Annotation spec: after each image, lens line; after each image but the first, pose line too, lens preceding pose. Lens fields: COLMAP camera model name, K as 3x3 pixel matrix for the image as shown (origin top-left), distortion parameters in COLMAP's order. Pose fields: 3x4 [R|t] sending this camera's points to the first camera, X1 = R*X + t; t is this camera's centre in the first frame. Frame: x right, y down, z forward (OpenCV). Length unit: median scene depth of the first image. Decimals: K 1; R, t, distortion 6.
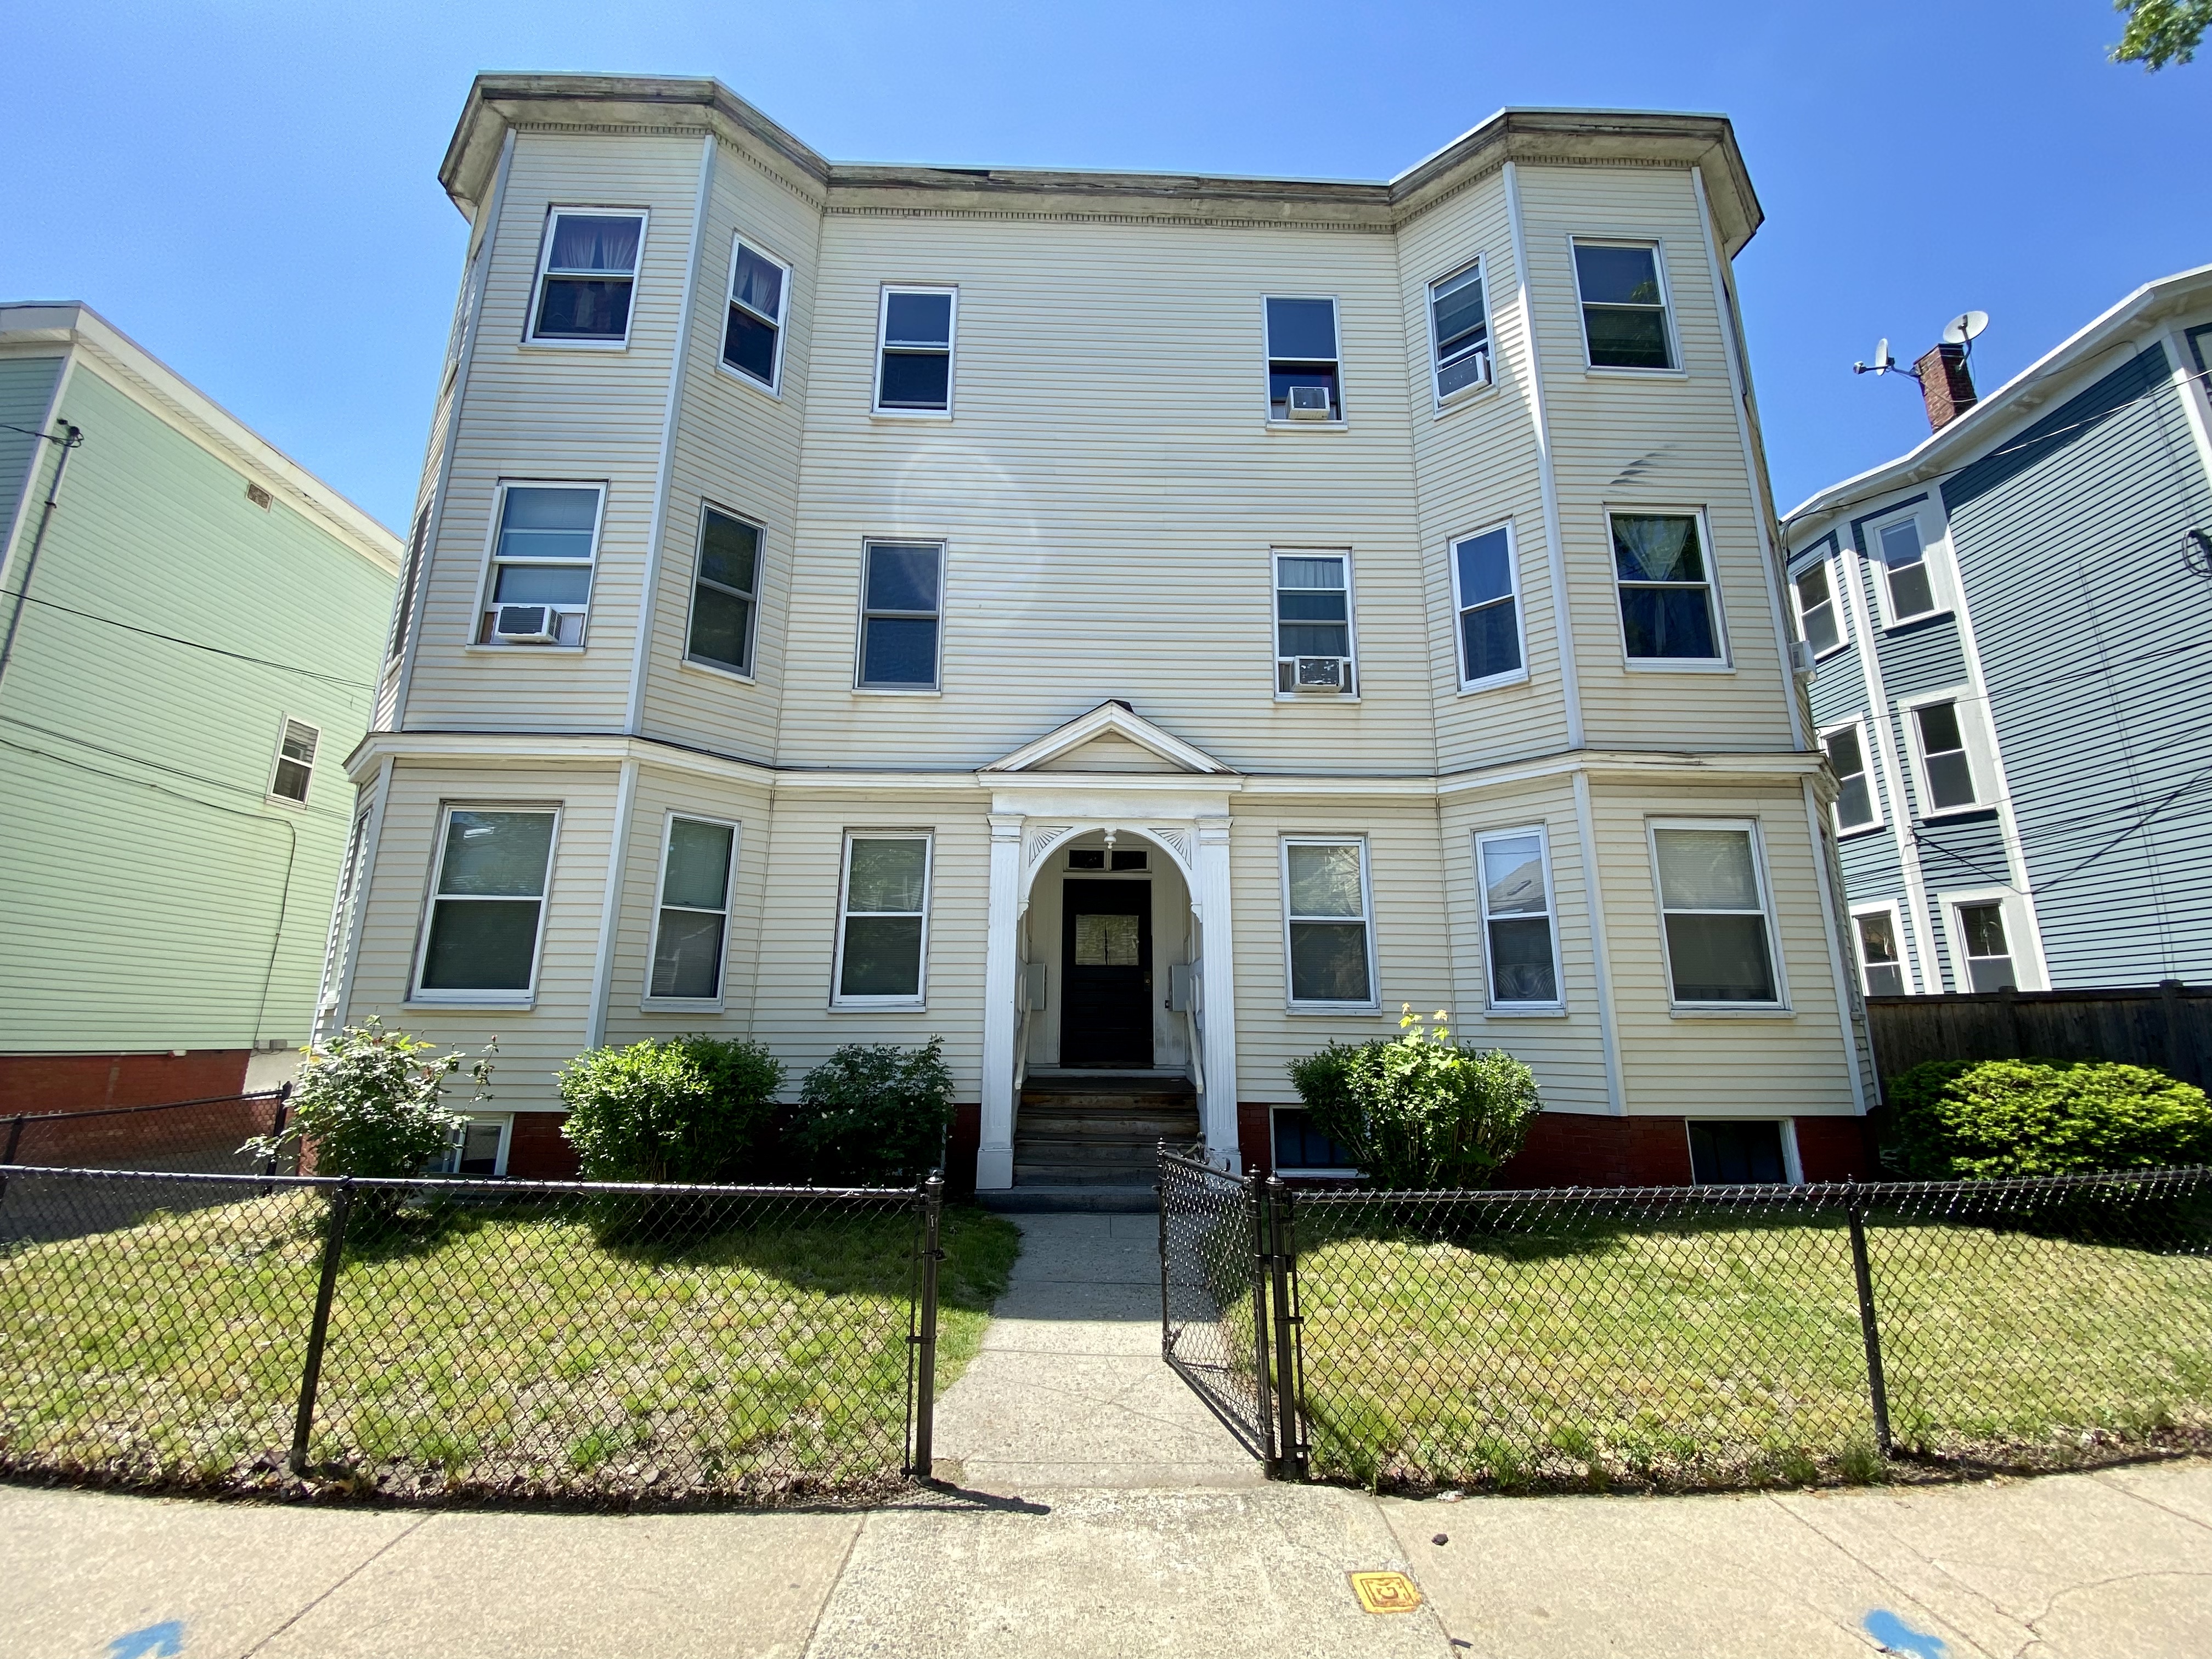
lens RADIAL K [[896.7, 0, 1111.2], [0, 896.7, 823.5], [0, 0, 1]] dist [0.017744, -0.022108]
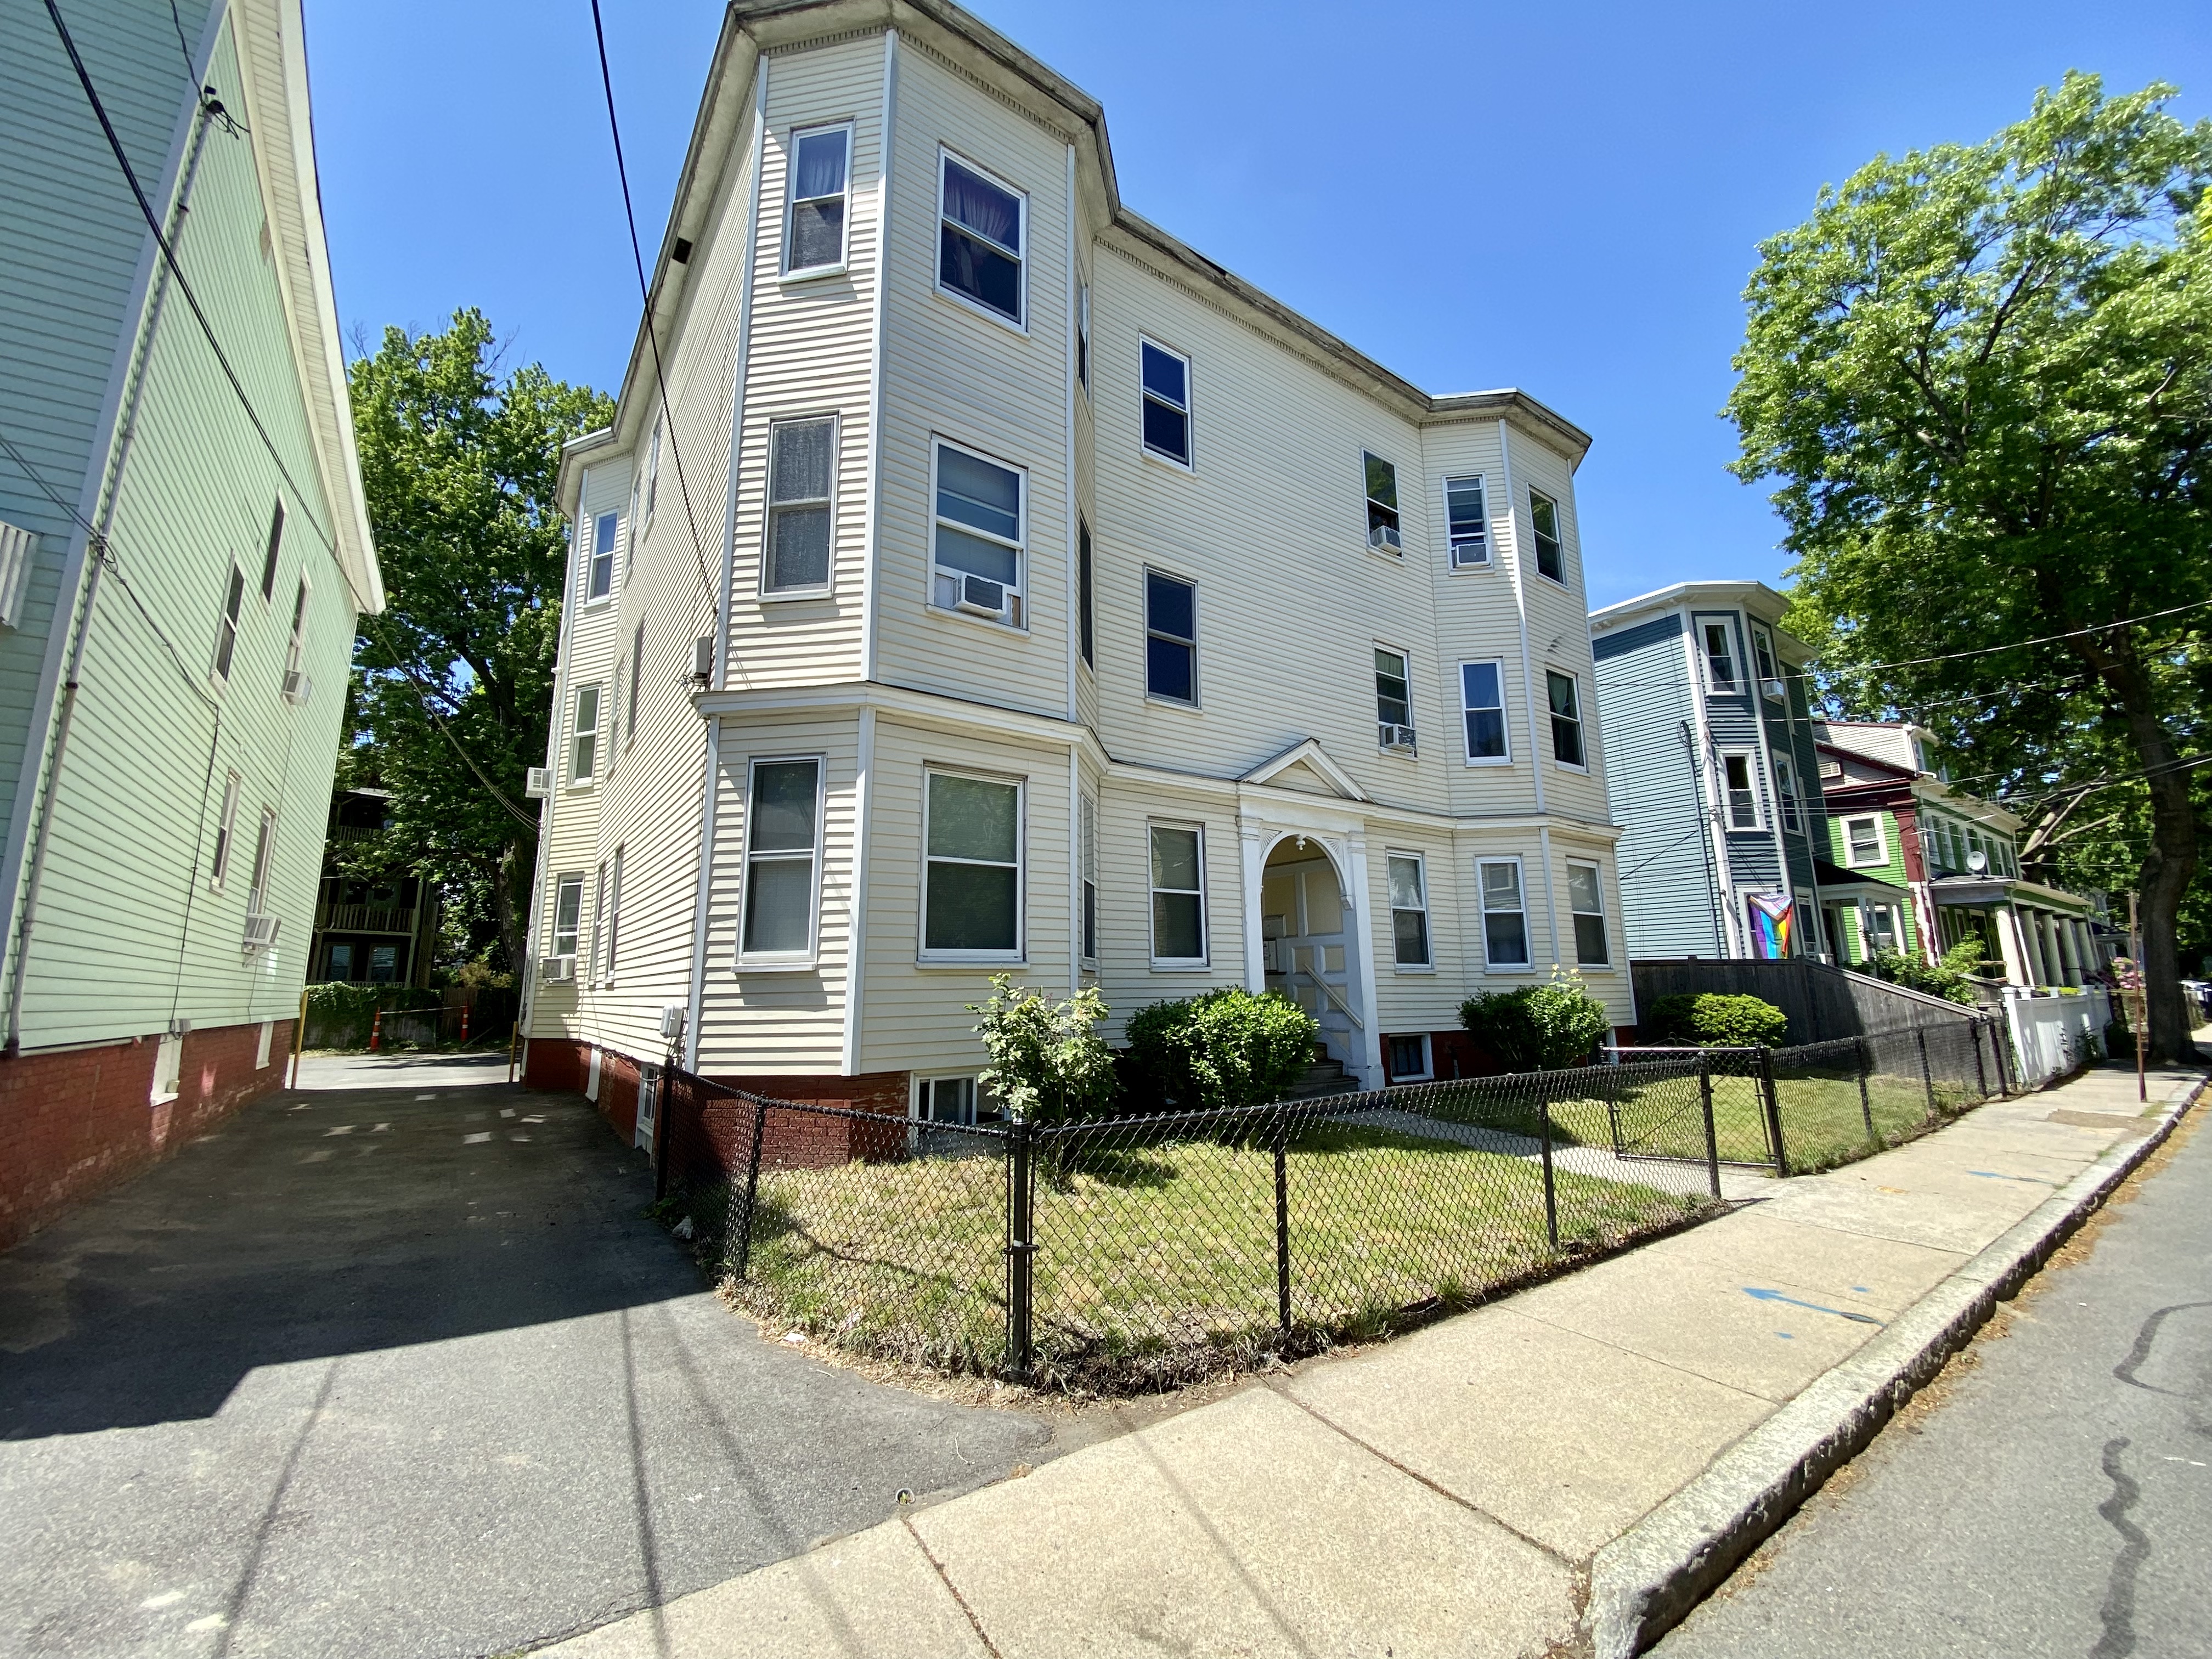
lens RADIAL K [[896.7, 0, 1111.2], [0, 896.7, 823.5], [0, 0, 1]] dist [0.017744, -0.022108]
pose [[0.828553, 0.087669, 0.553005, -0.968530], [-0.109078, 0.994016, 0.005846, 0.012261], [-0.549183, -0.065165, 0.833158, 0.046630]]
